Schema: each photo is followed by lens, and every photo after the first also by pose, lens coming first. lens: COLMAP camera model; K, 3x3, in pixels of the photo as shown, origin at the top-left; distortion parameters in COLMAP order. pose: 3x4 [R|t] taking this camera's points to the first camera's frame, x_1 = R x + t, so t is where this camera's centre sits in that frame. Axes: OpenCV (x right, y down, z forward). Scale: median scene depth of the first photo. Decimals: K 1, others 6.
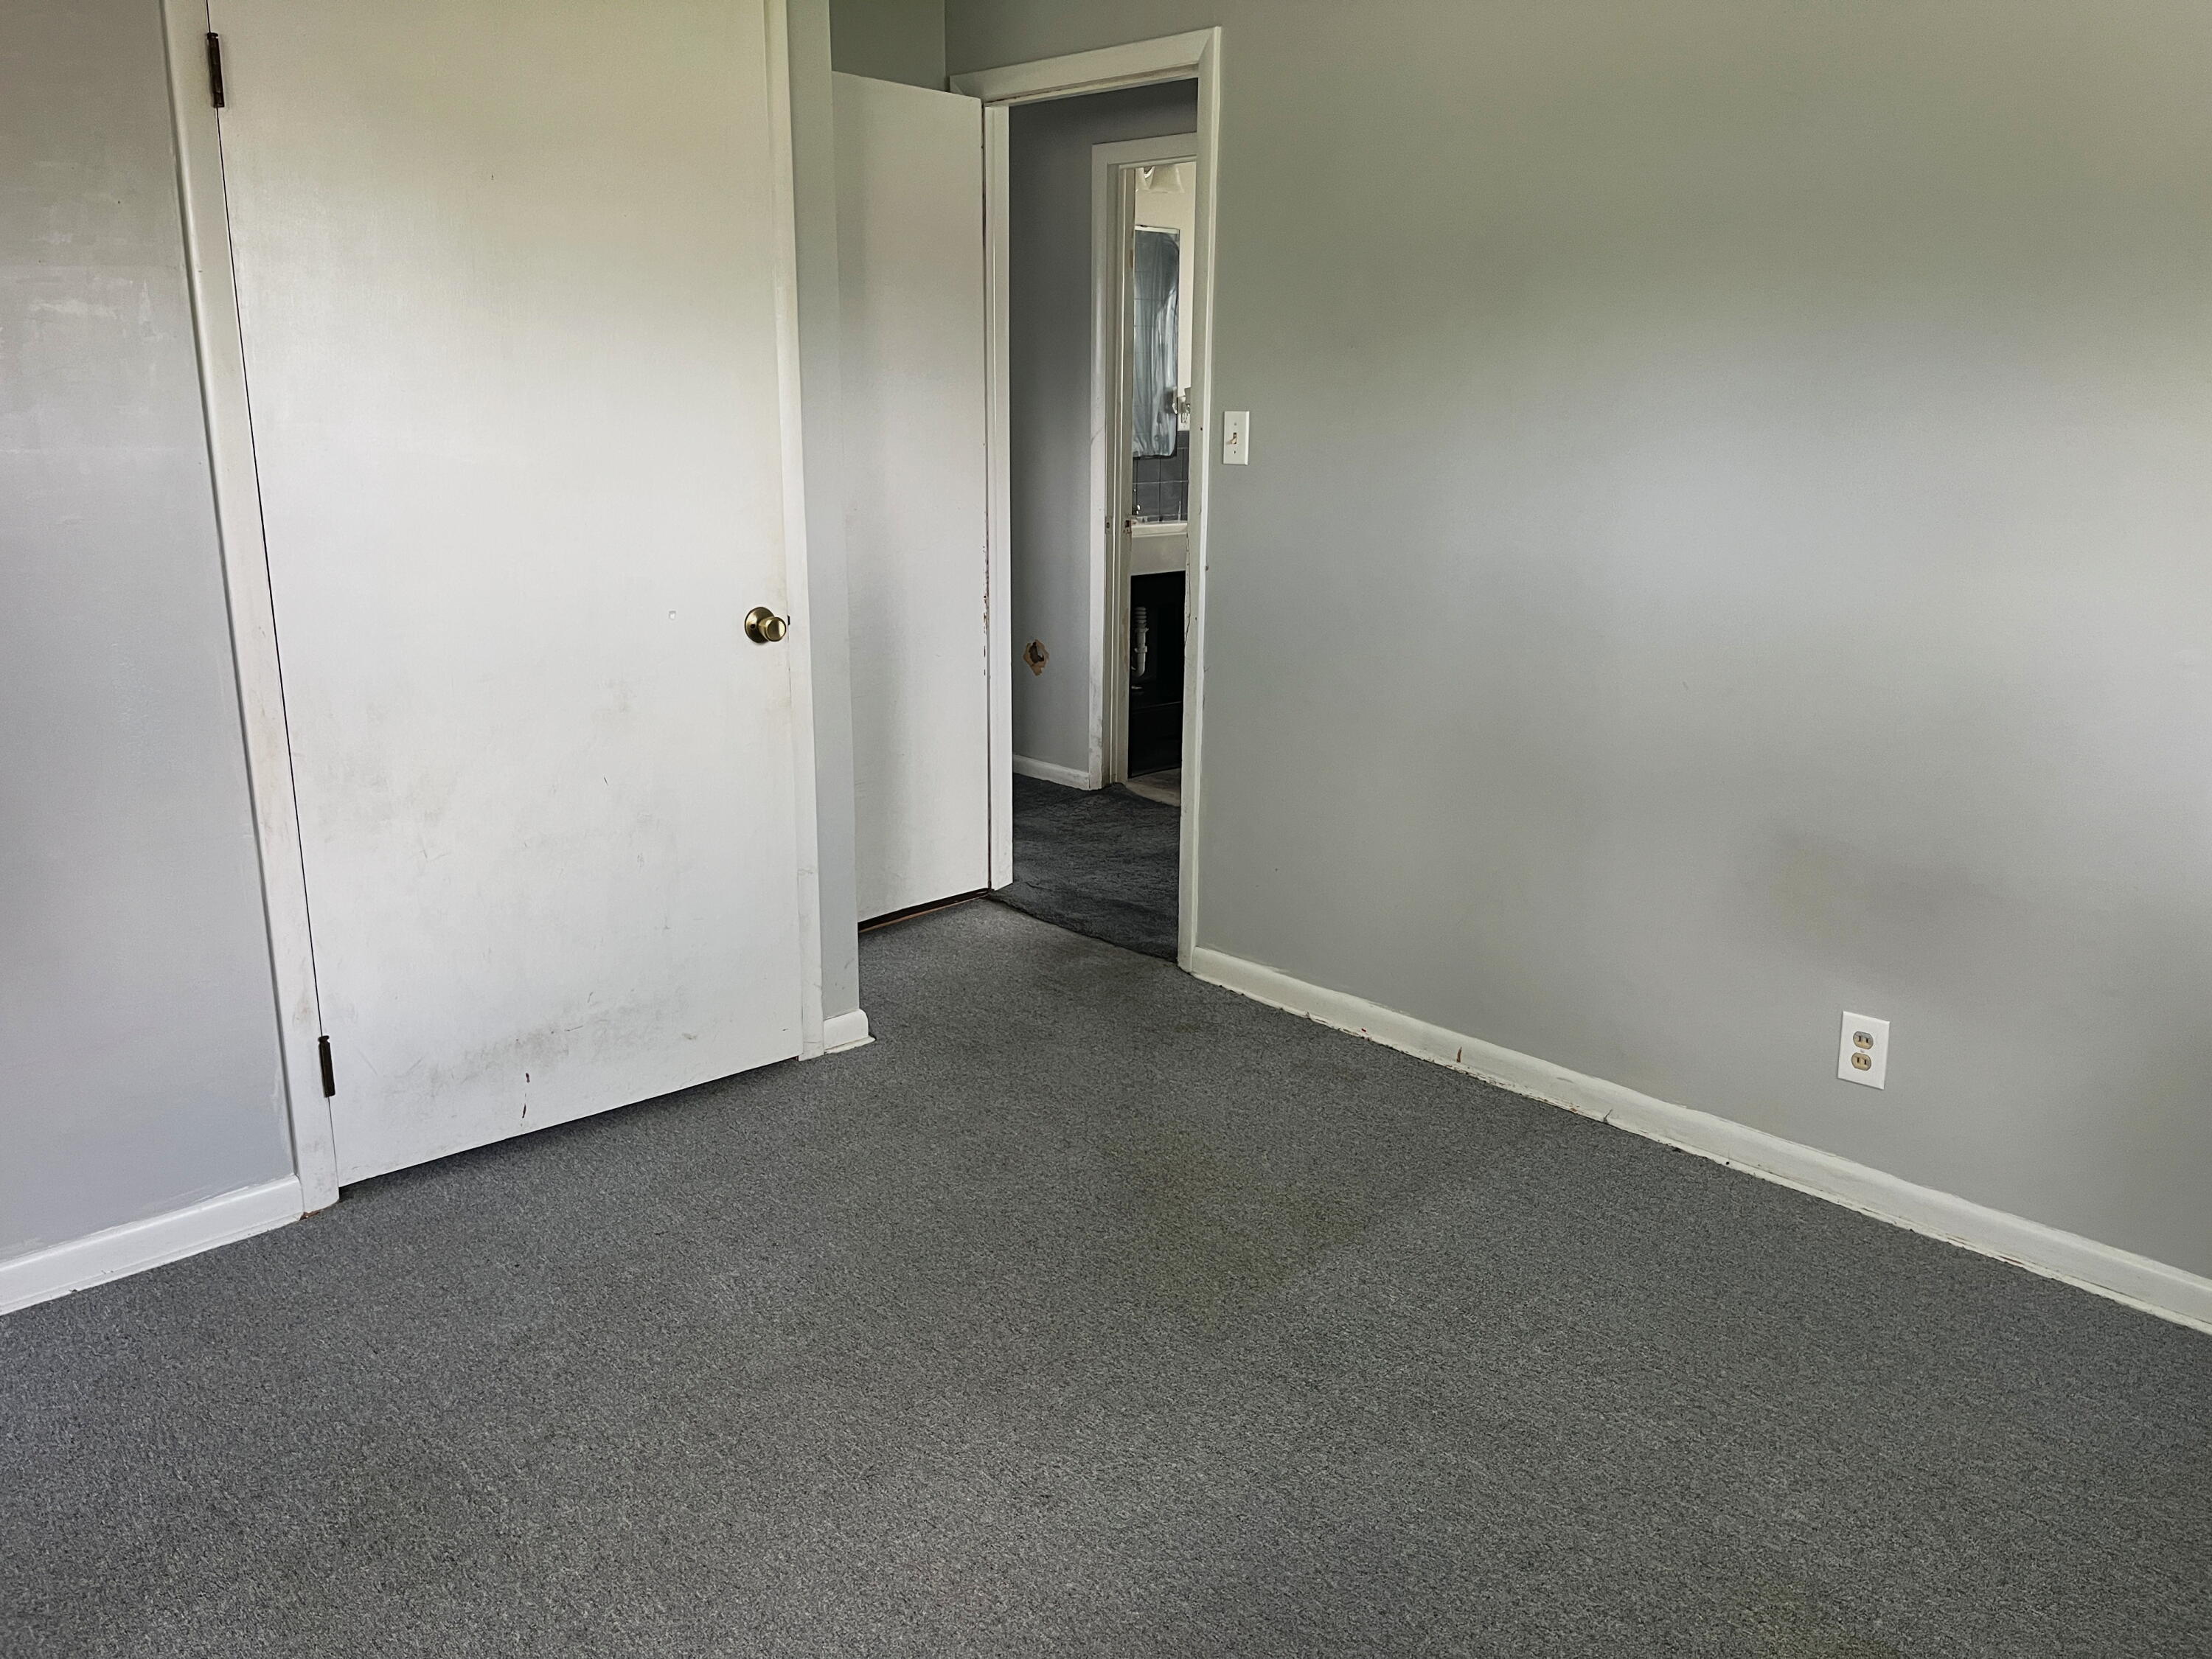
lens RADIAL K [[1701.4, 0, 1106.0], [0, 1701.4, 829.5], [0, 0, 1]] dist [0.090311, -0.125820]
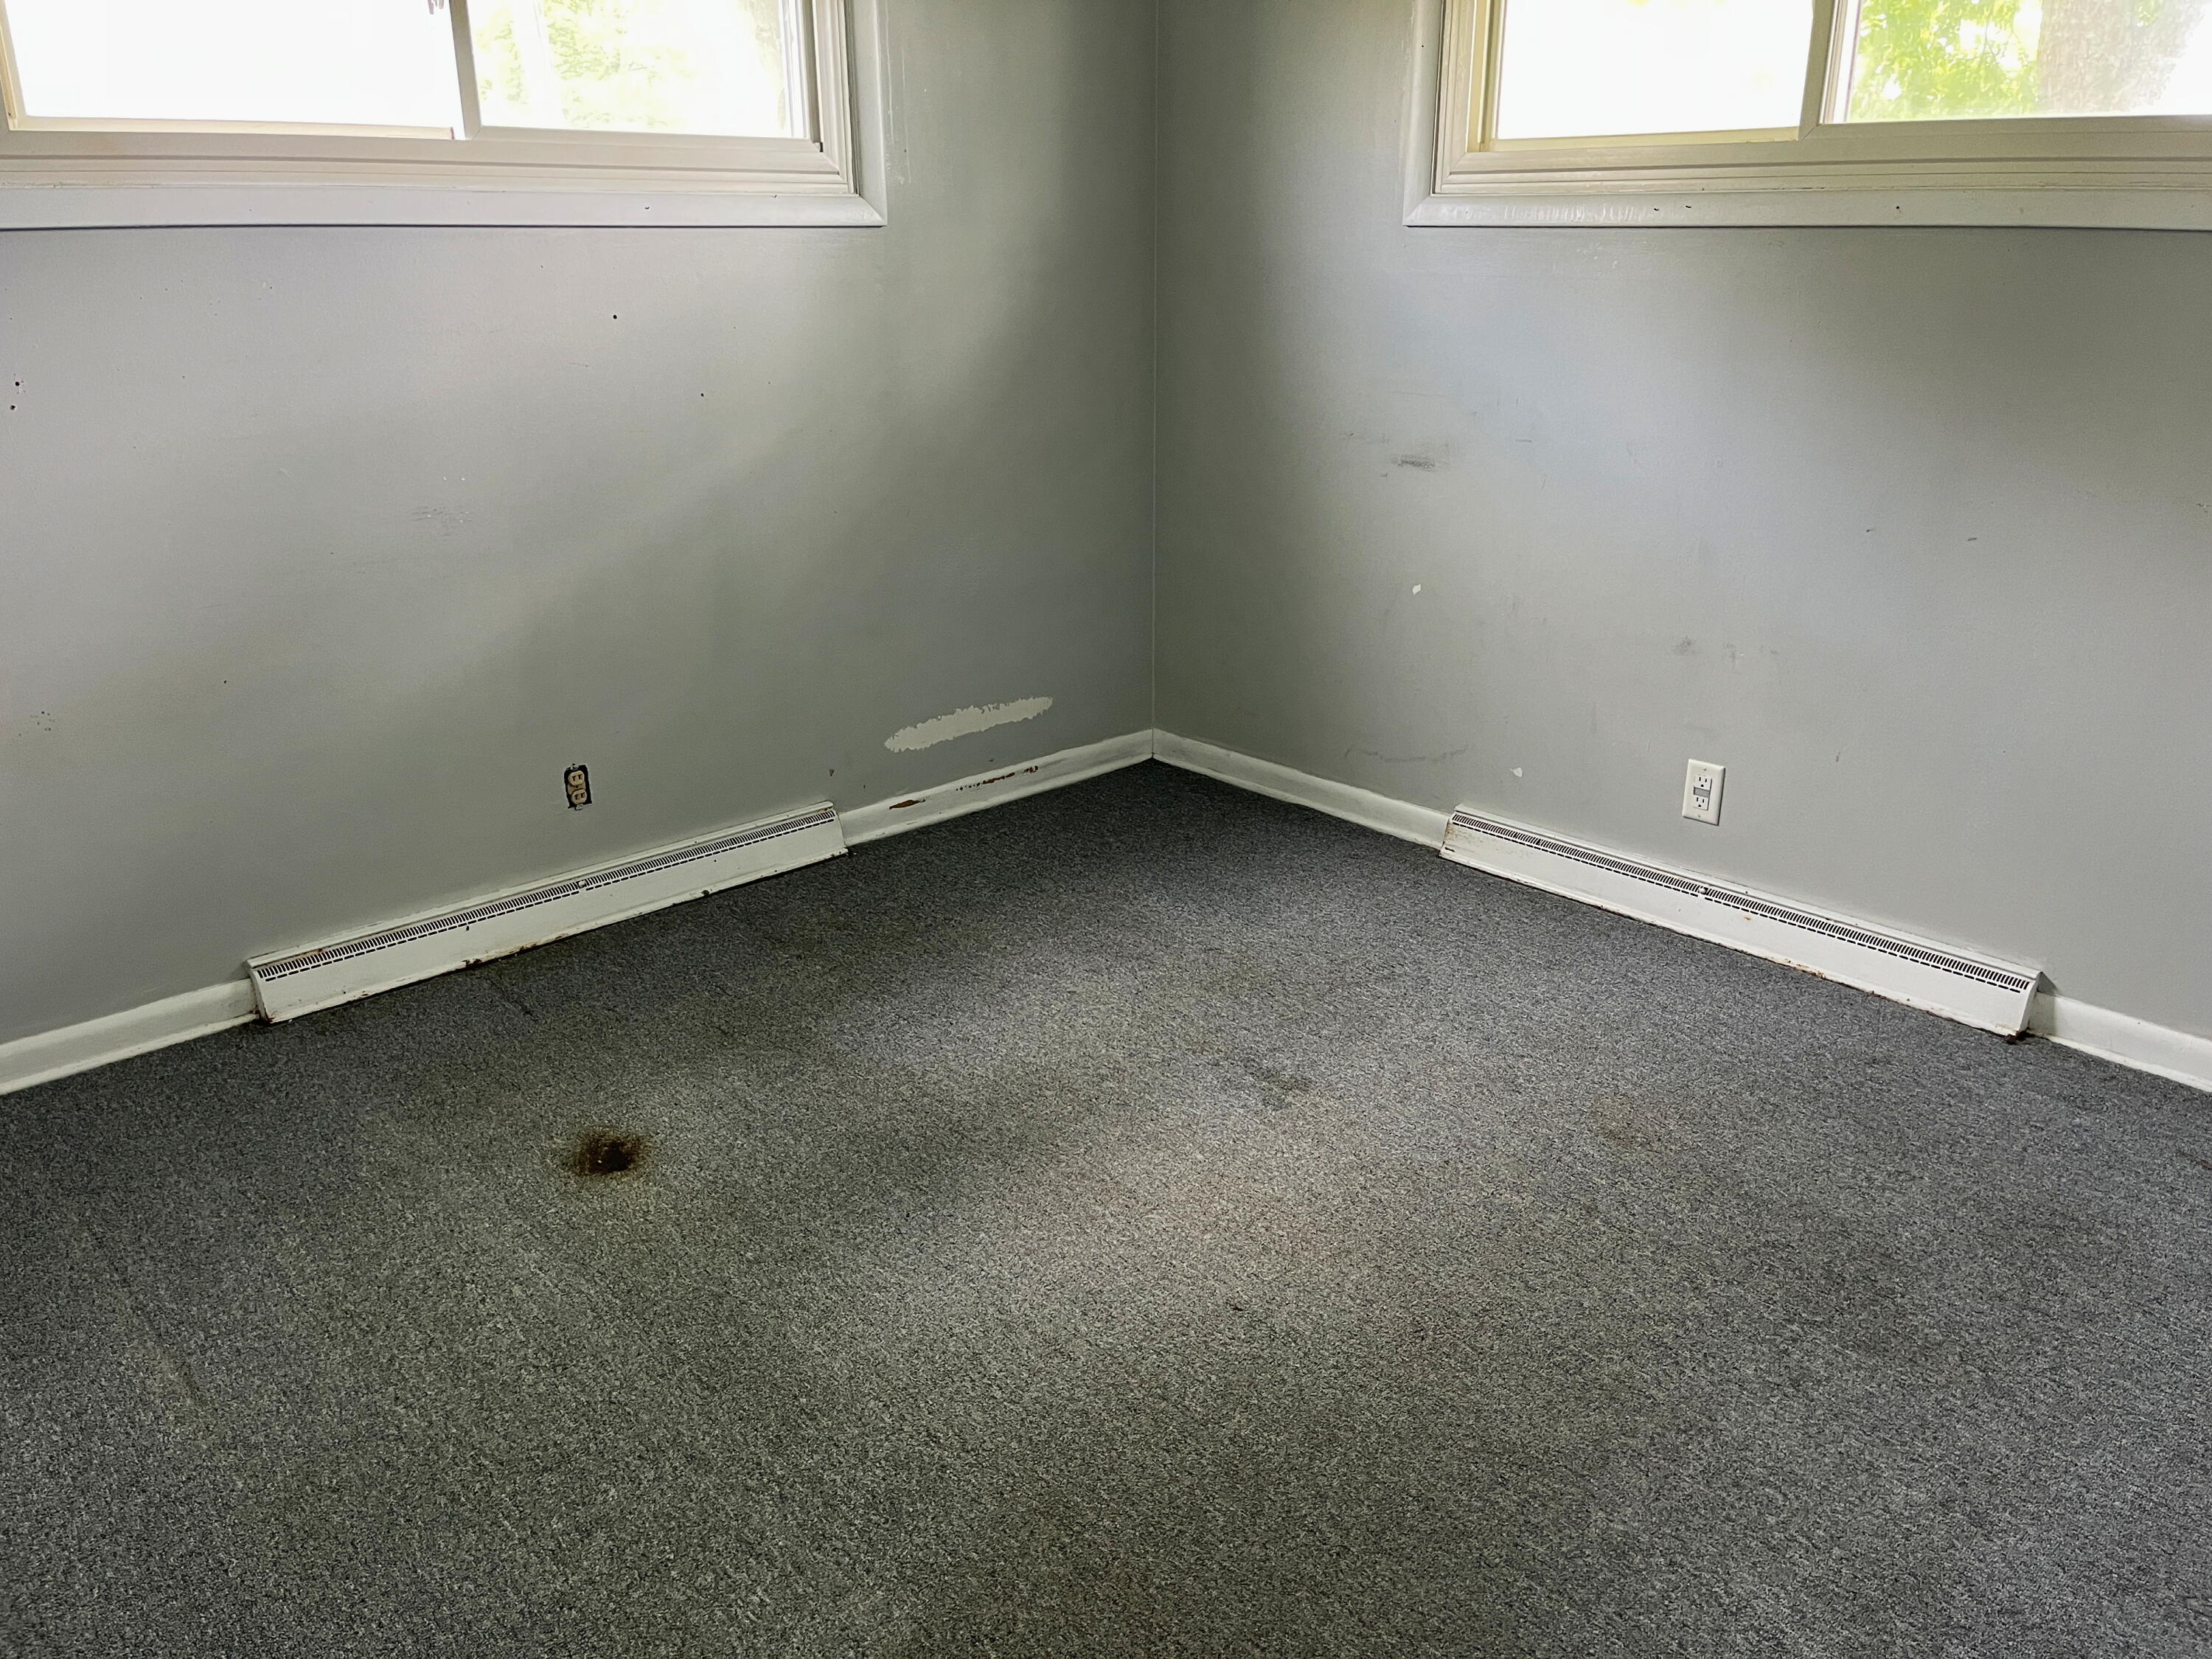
lens RADIAL K [[1675.4, 0, 1120.3], [0, 1675.4, 834.3], [0, 0, 1]] dist [0.051251, -0.077974]
pose [[-0.999923, -0.010062, 0.007330, 0.023010], [-0.003899, 0.812345, 0.583164, -0.315226], [-0.011823, 0.583091, -0.812321, 1.218925]]
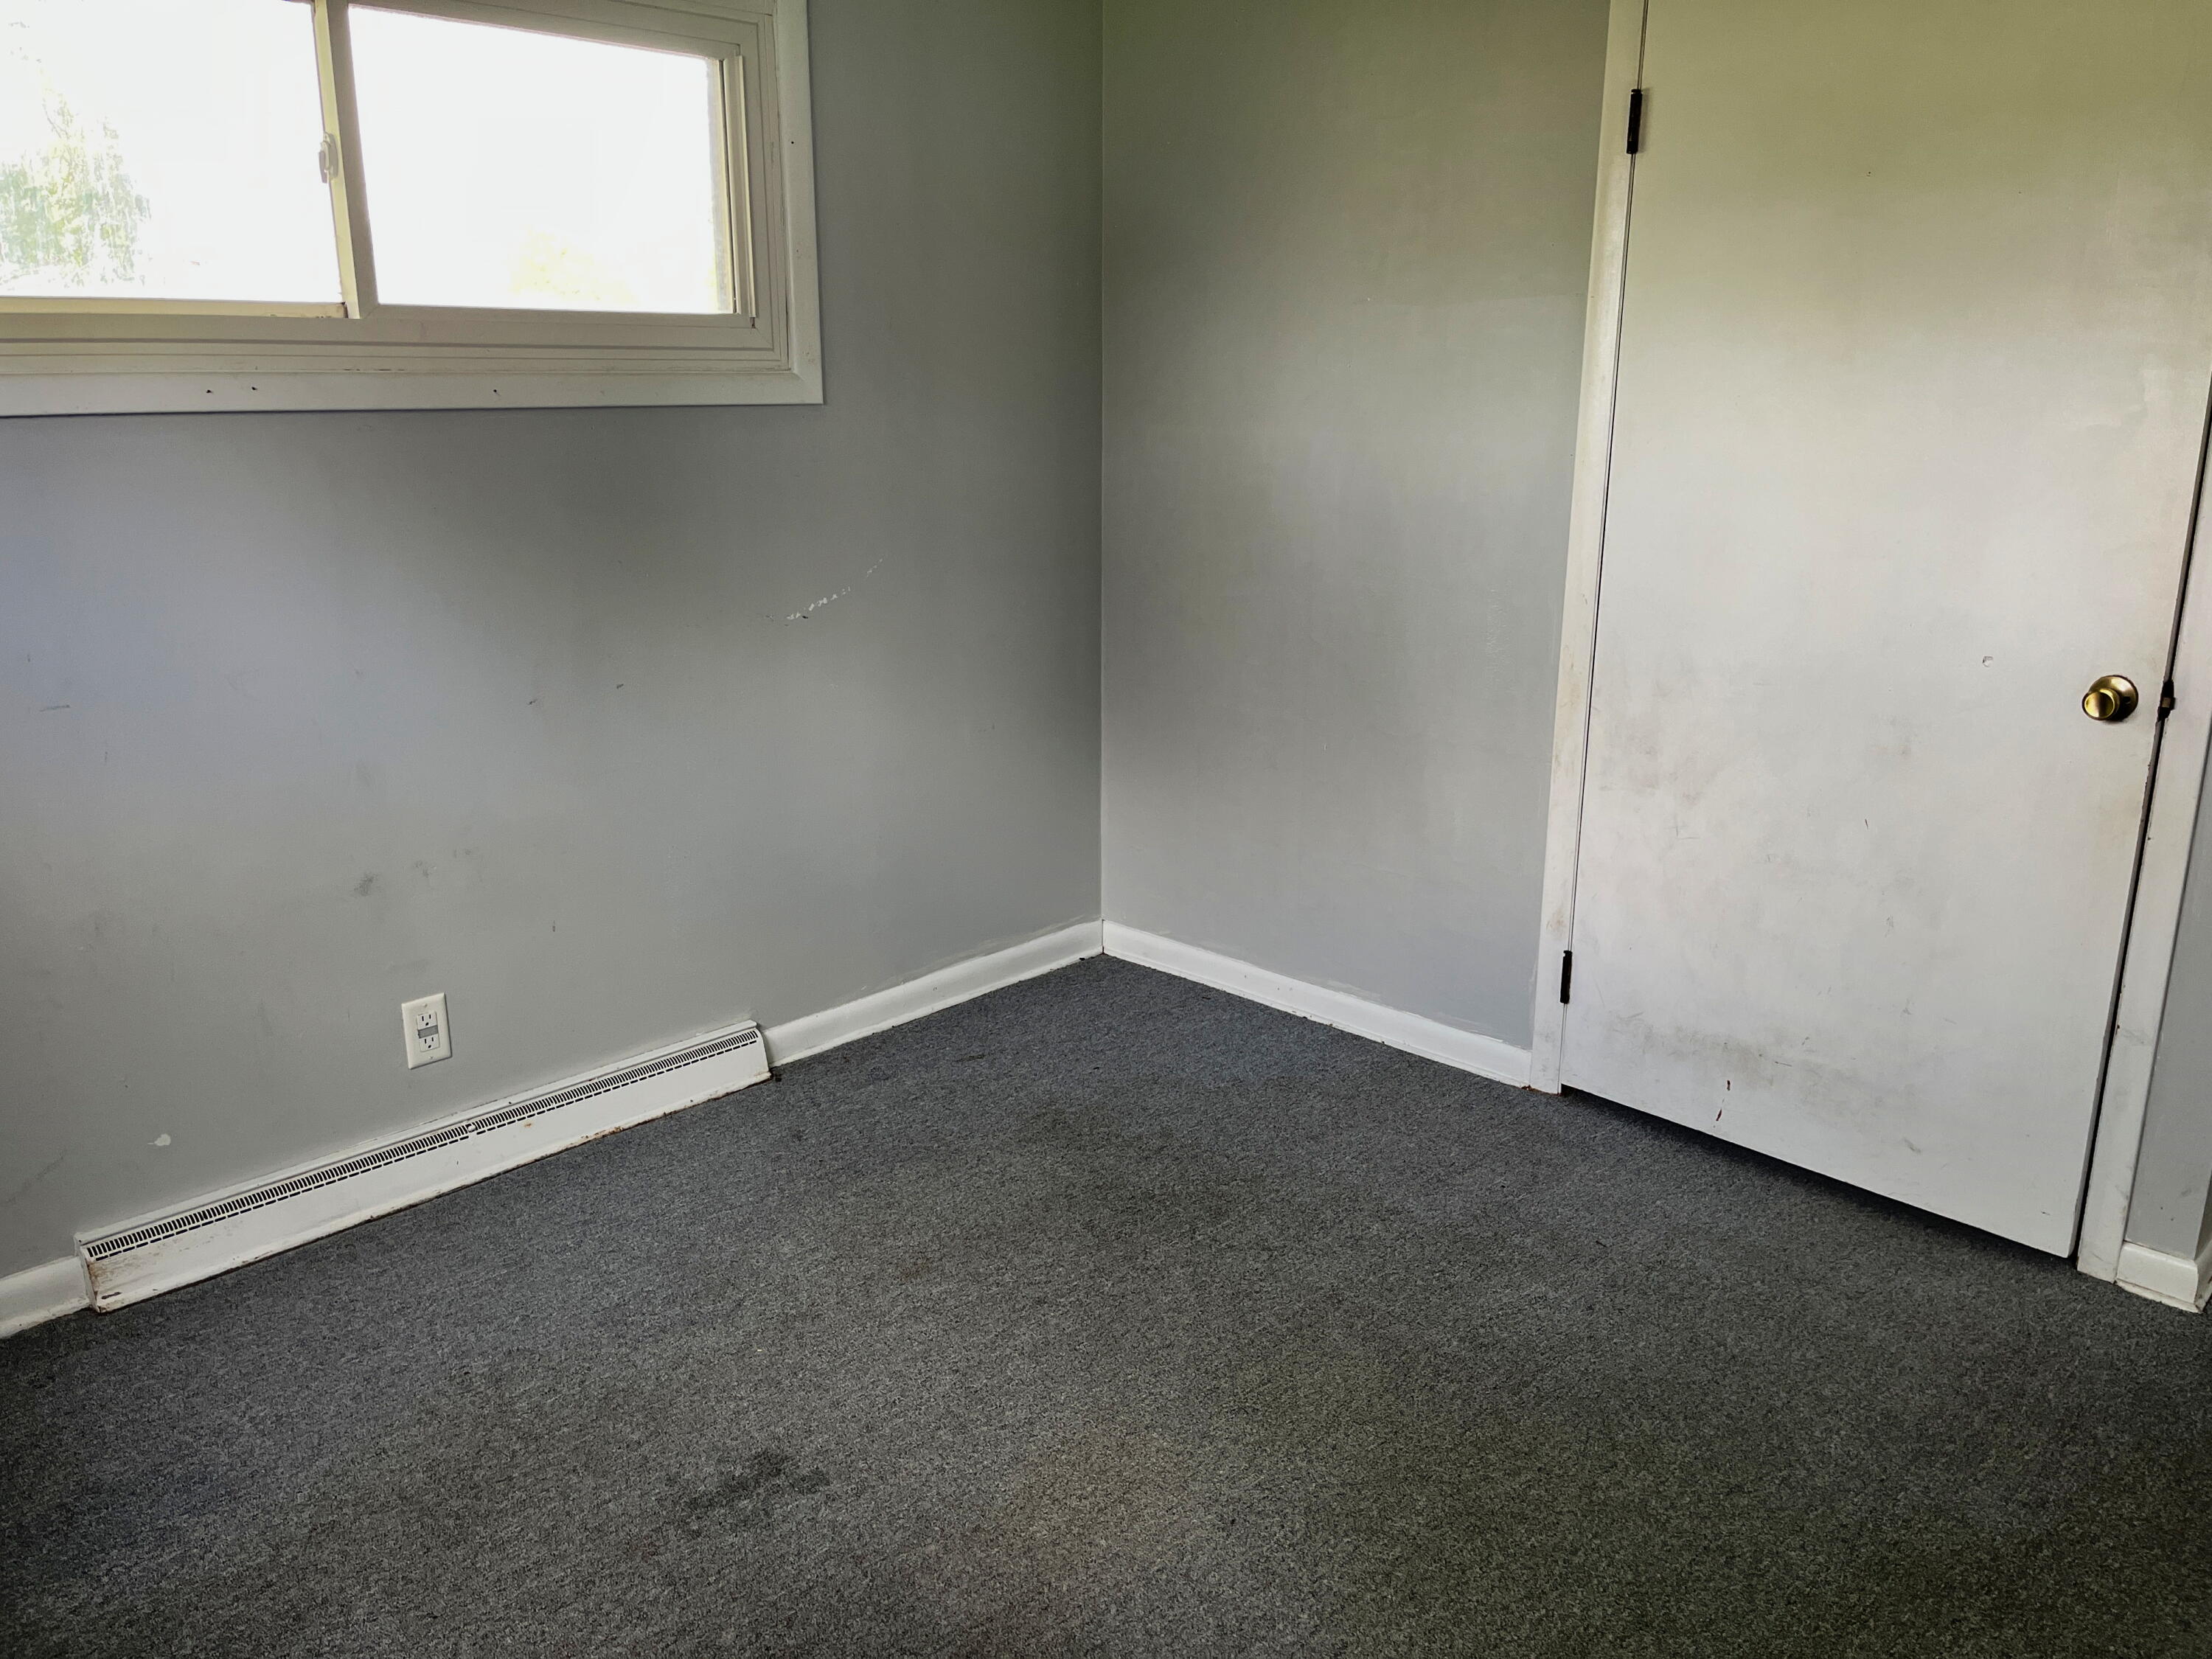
lens RADIAL K [[1648.0, 0, 1104.6], [0, 1648.0, 823.3], [0, 0, 1]] dist [-0.000139, -0.001387]
pose [[0.035825, 0.251276, -0.967252, 0.562404], [-0.264569, 0.935725, 0.233286, -0.131072], [0.963701, 0.247548, 0.100002, 0.544498]]
